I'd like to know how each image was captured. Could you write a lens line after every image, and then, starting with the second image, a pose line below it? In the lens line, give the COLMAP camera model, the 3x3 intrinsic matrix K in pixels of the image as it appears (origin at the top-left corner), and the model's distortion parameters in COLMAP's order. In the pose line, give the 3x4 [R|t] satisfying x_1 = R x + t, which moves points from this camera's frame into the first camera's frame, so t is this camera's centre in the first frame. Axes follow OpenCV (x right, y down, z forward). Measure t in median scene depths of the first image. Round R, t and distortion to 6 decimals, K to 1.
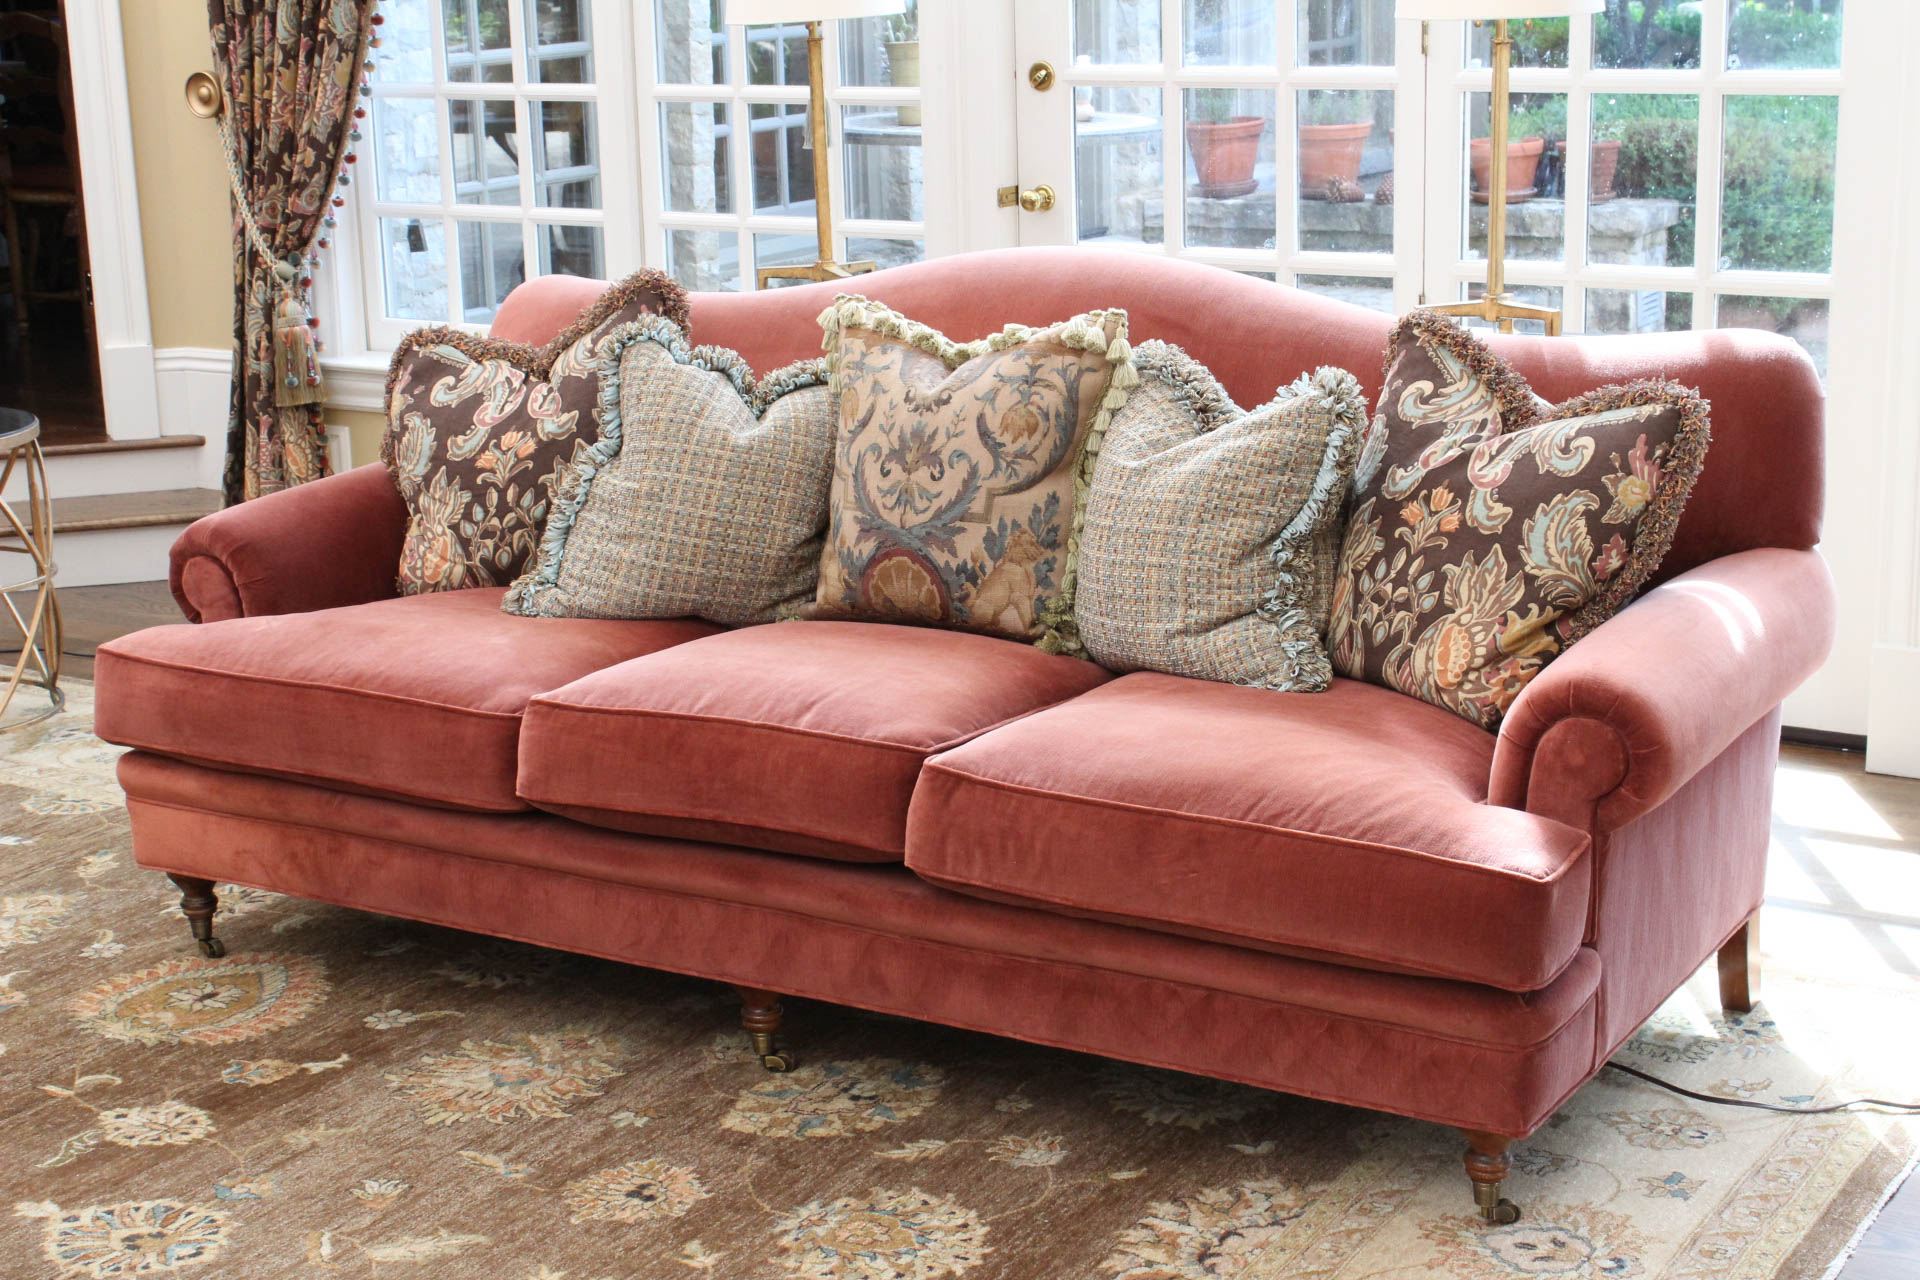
lens RADIAL K [[2959.4, 0, 973.4], [0, 2959.4, 655.5], [0, 0, 1]] dist [-0.039241, 0.000000]
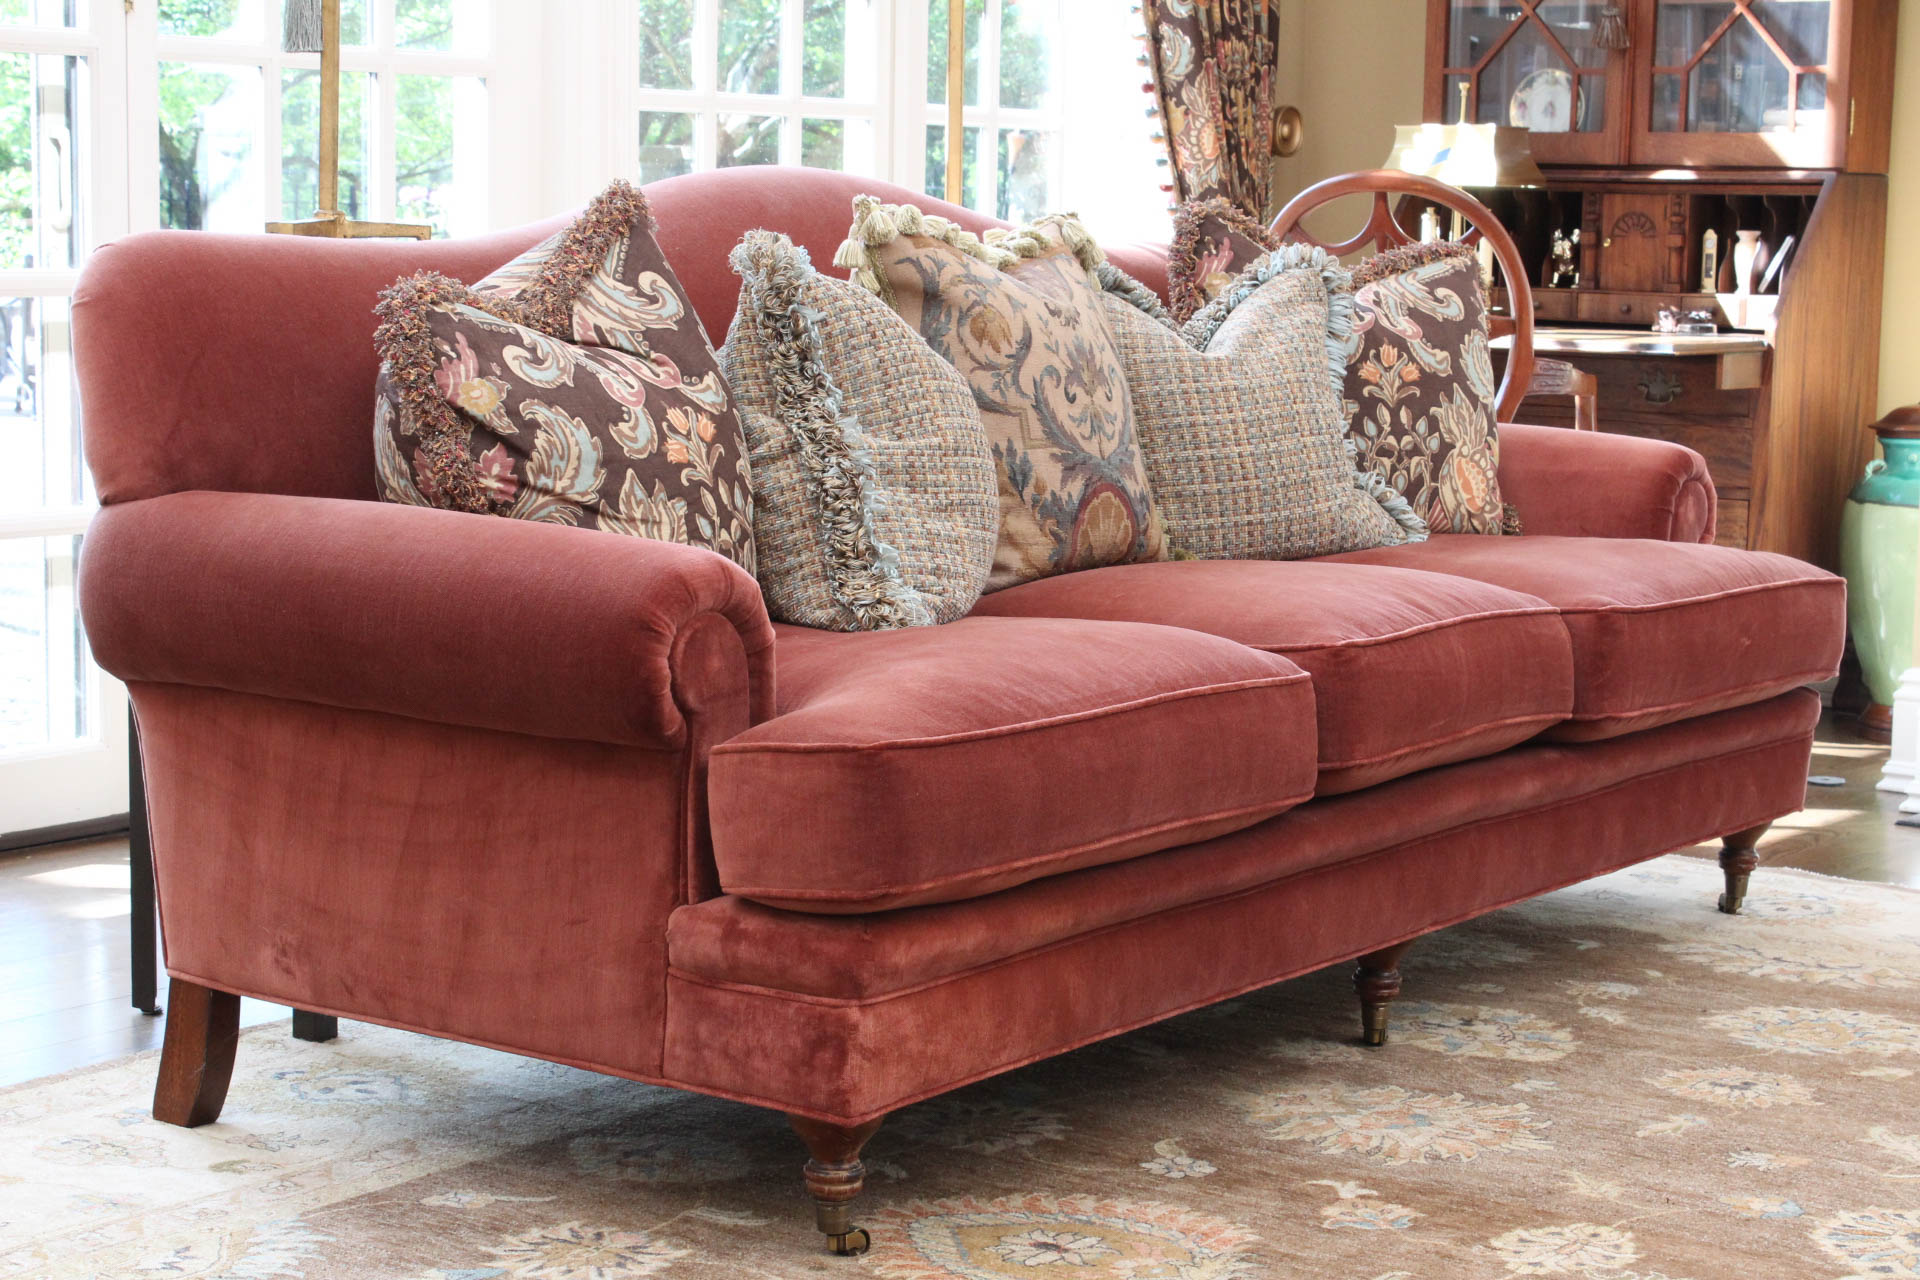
lens RADIAL K [[3524.8, 0, 937.8], [0, 3524.8, 644.4], [0, 0, 1]] dist [0.093476, 0.000000]
pose [[0.081761, -0.095029, 0.992111, -1.064266], [0.227569, 0.970927, 0.074246, -0.077437], [-0.970323, 0.219703, 0.101010, 0.971631]]
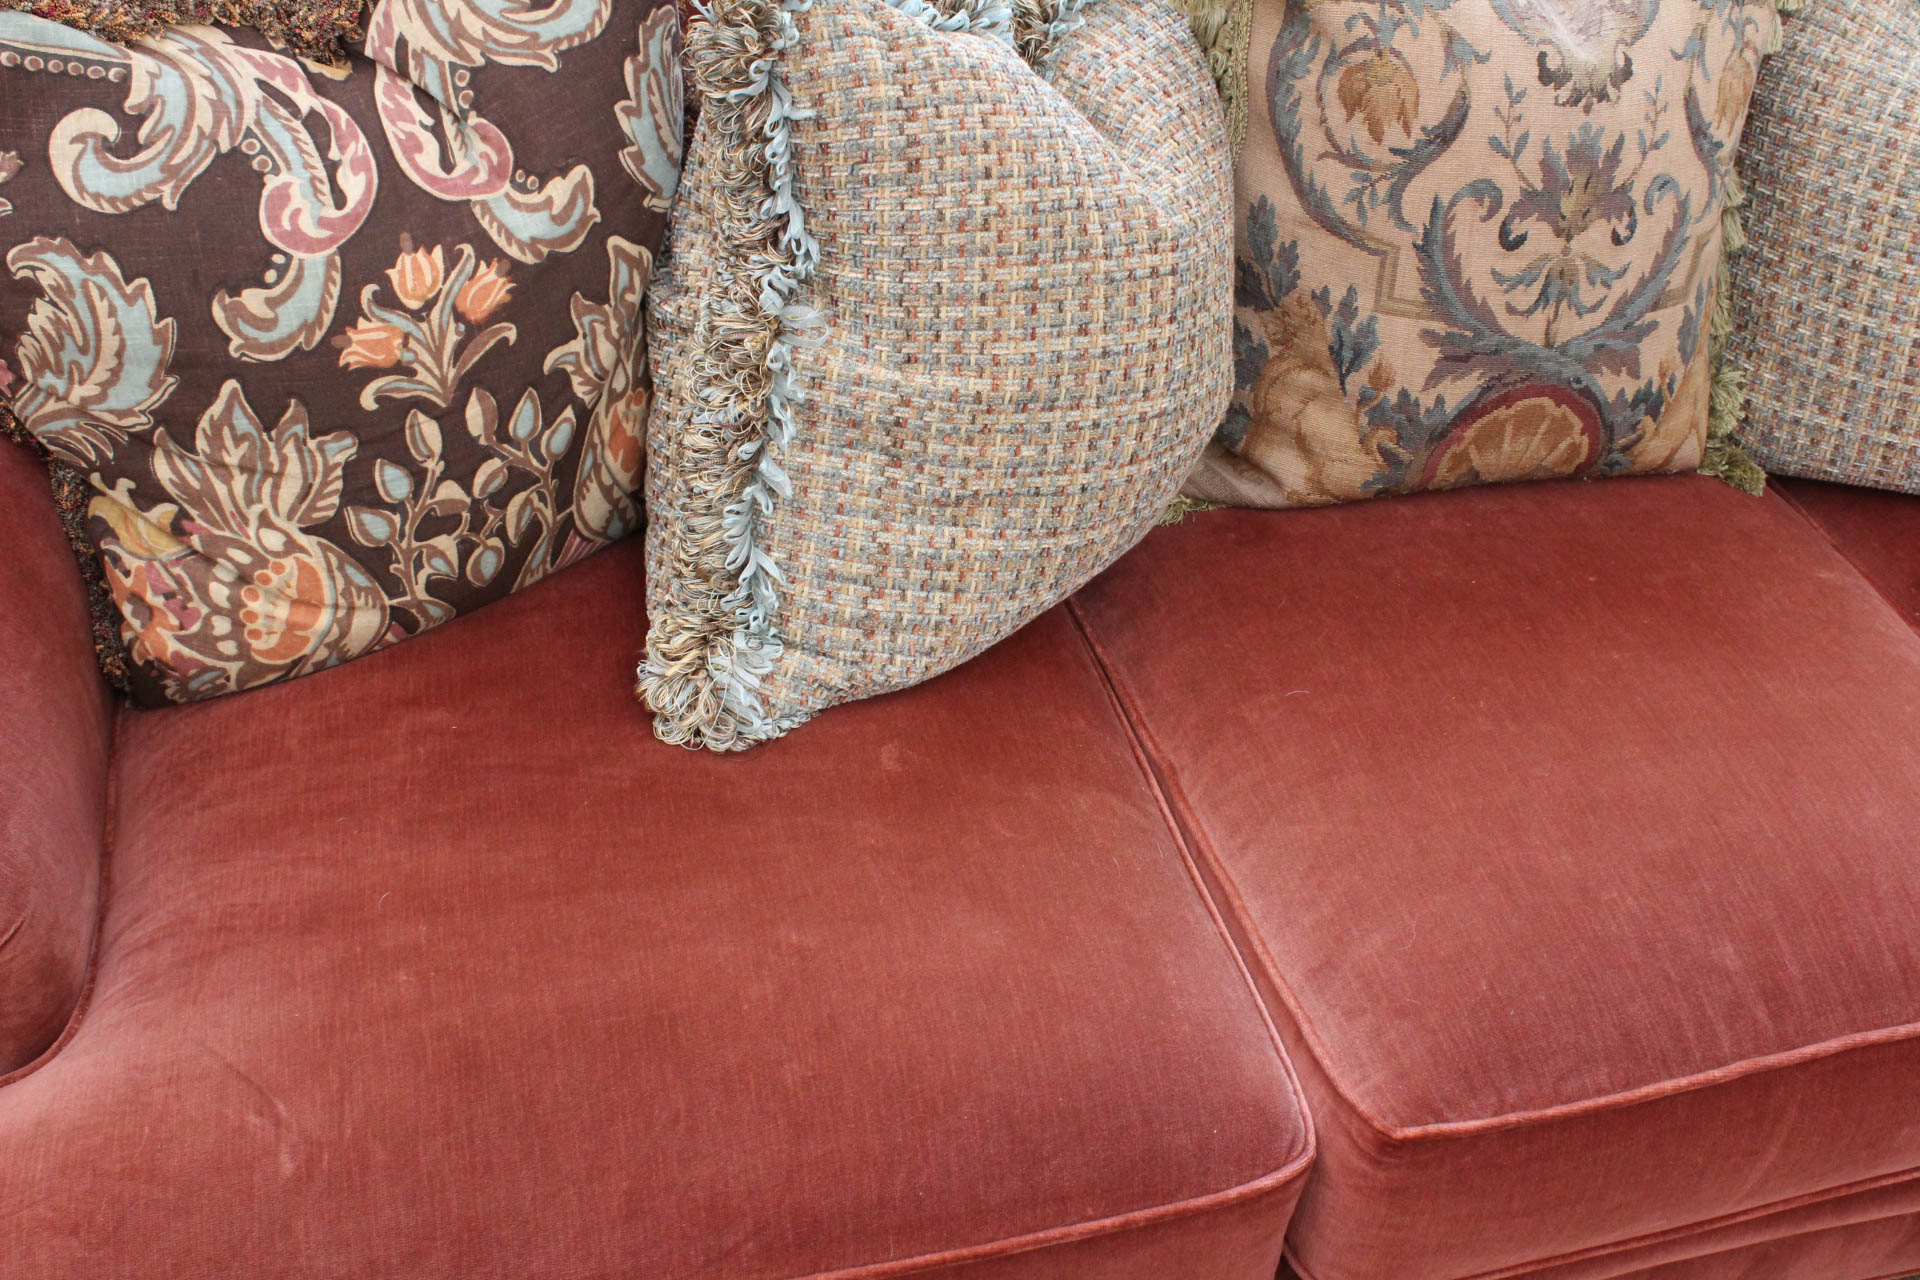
lens RADIAL K [[2119.2, 0, 973.6], [0, 2119.2, 665.4], [0, 0, 1]] dist [-0.082441, 0.000000]
pose [[0.691164, -0.414470, 0.592036, -0.321250], [0.052314, 0.845747, 0.531014, -0.190204], [-0.720802, -0.336046, 0.606232, 0.854267]]
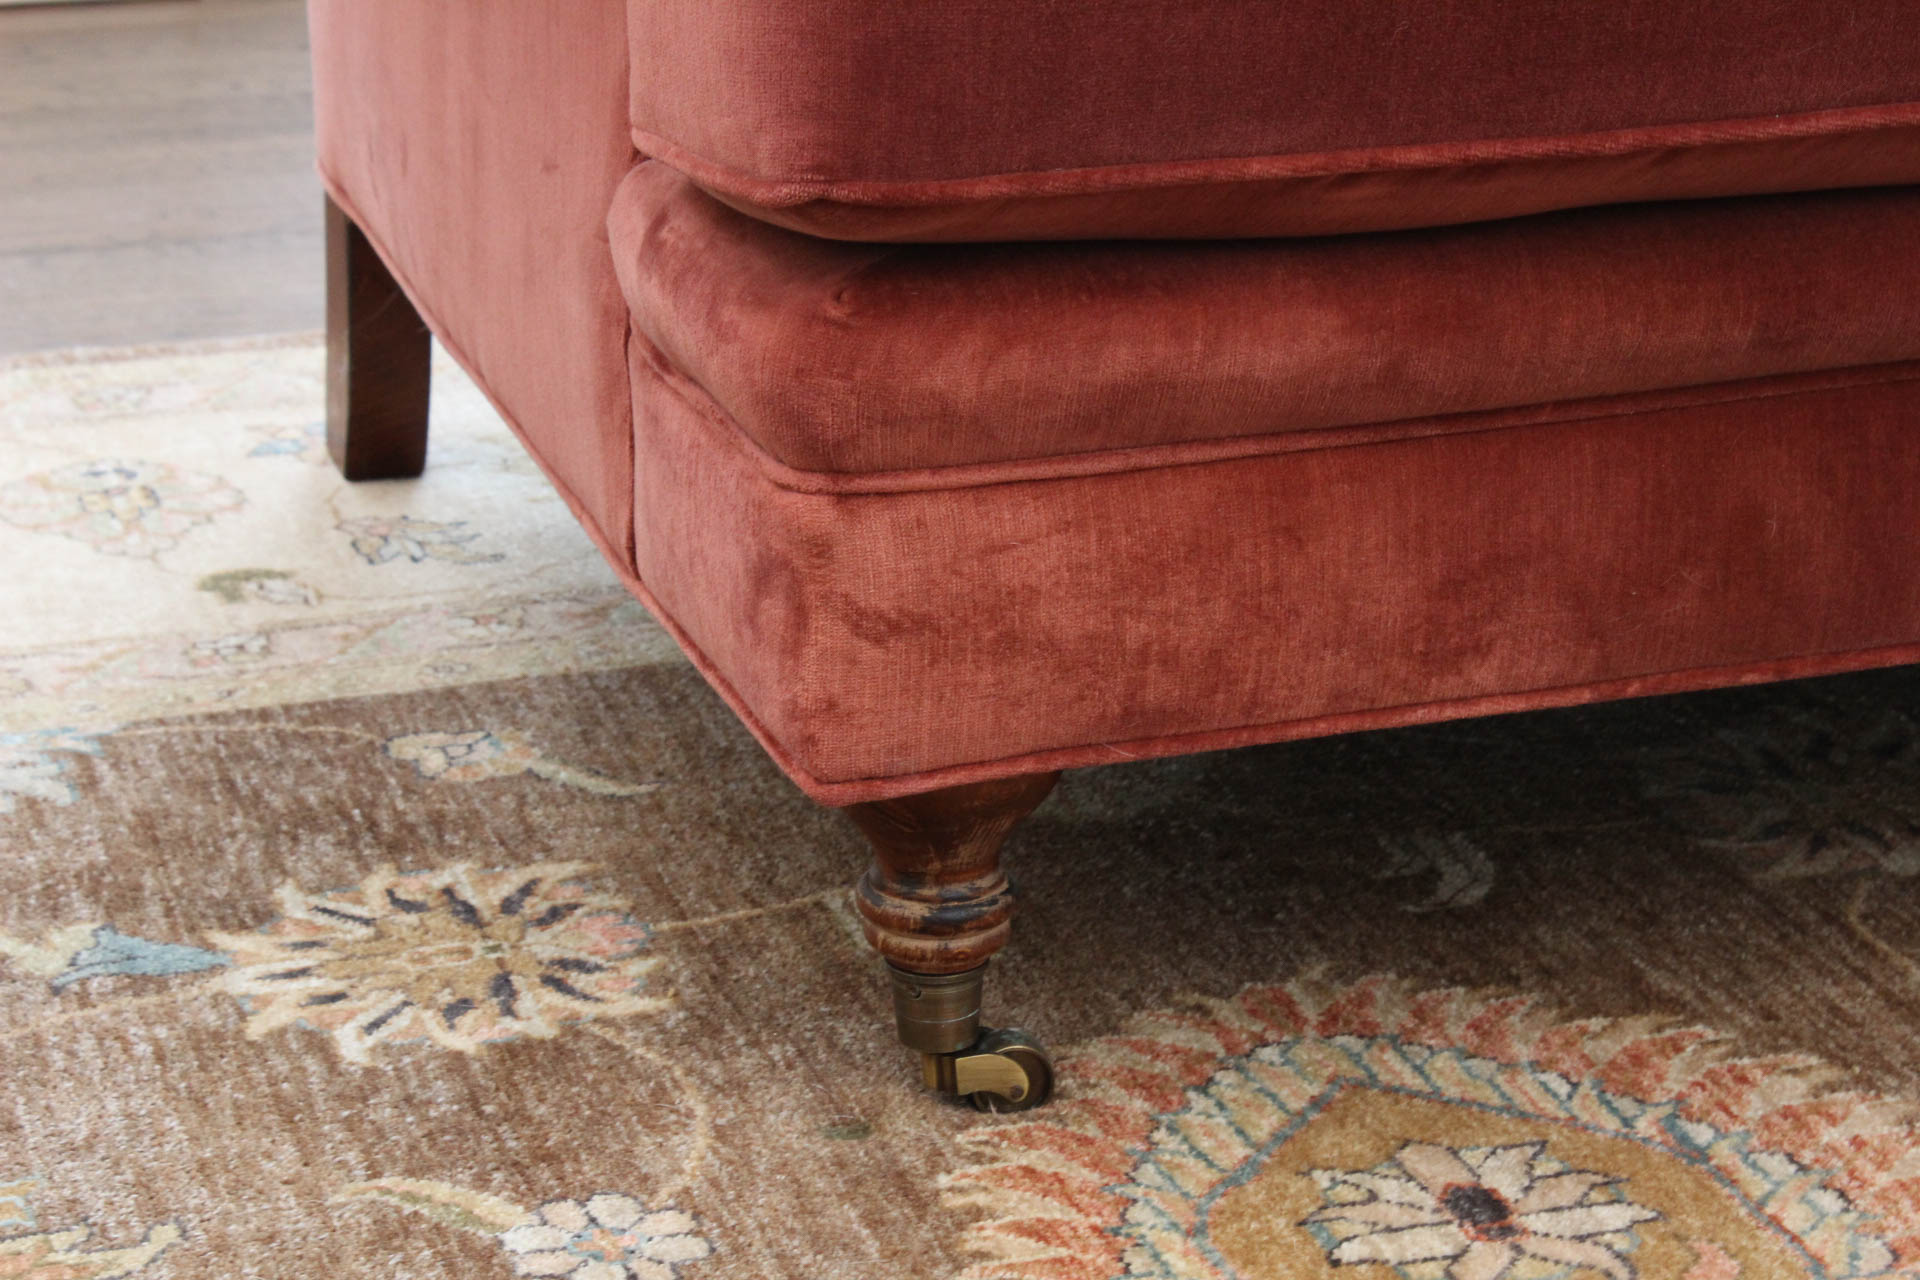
lens RADIAL K [[4587.2, 0, 961.2], [0, 4587.2, 643.8], [0, 0, 1]] dist [0.051916, 0.000000]
pose [[0.654055, -0.229879, 0.720672, -0.569204], [0.170846, 0.972981, 0.155306, 0.009038], [-0.736902, 0.021545, 0.675657, 0.829929]]
